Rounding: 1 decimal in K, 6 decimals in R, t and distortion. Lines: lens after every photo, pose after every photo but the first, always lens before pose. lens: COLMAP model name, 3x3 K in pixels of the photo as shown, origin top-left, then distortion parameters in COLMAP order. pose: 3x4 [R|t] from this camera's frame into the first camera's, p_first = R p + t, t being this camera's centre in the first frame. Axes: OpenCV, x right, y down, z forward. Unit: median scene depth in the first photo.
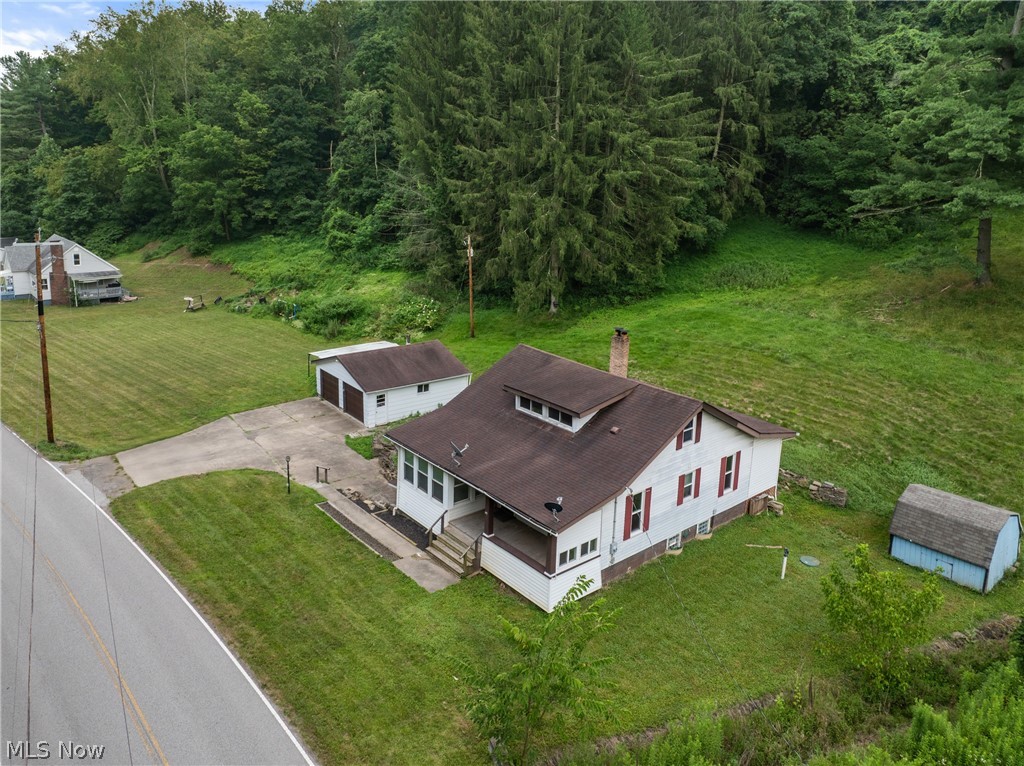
lens RADIAL K [[720.1, 0, 511.9], [0, 720.1, 325.4], [0, 0, 1]] dist [-0.033610, -0.000741]
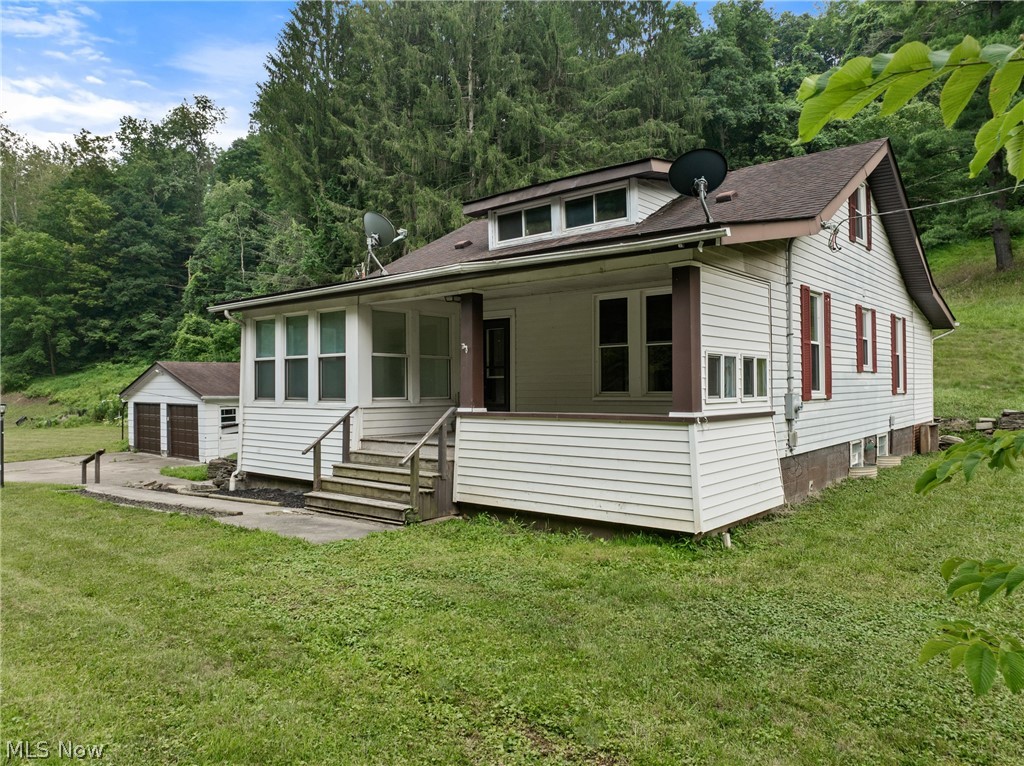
lens RADIAL K [[721.2, 0, 515.7], [0, 721.2, 381.6], [0, 0, 1]] dist [-0.044366, 0.024625]
pose [[0.985095, -0.033003, 0.168813, -0.028186], [0.066322, 0.978411, -0.195738, 0.134852], [-0.158709, 0.204016, 0.966017, 0.236256]]
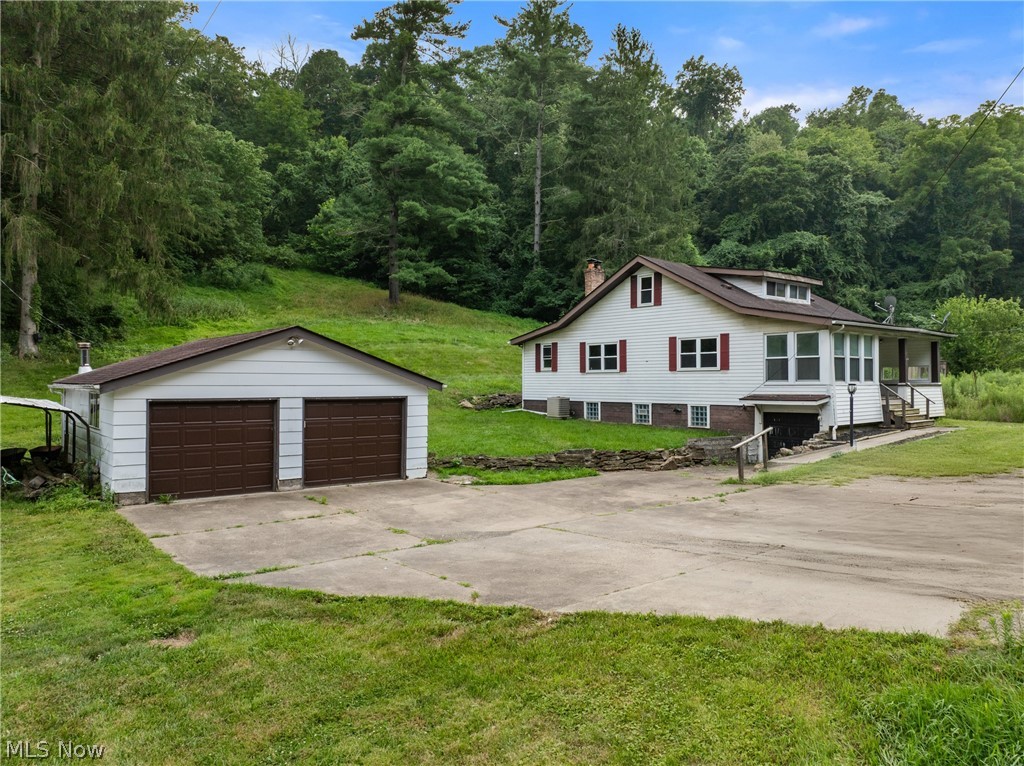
lens RADIAL K [[721.2, 0, 515.7], [0, 721.2, 381.6], [0, 0, 1]] dist [-0.044366, 0.024625]
pose [[-0.008628, -0.025816, 0.999629, -0.387806], [0.199672, 0.979490, 0.027019, 0.058405], [-0.979825, 0.199832, -0.003296, 0.584927]]
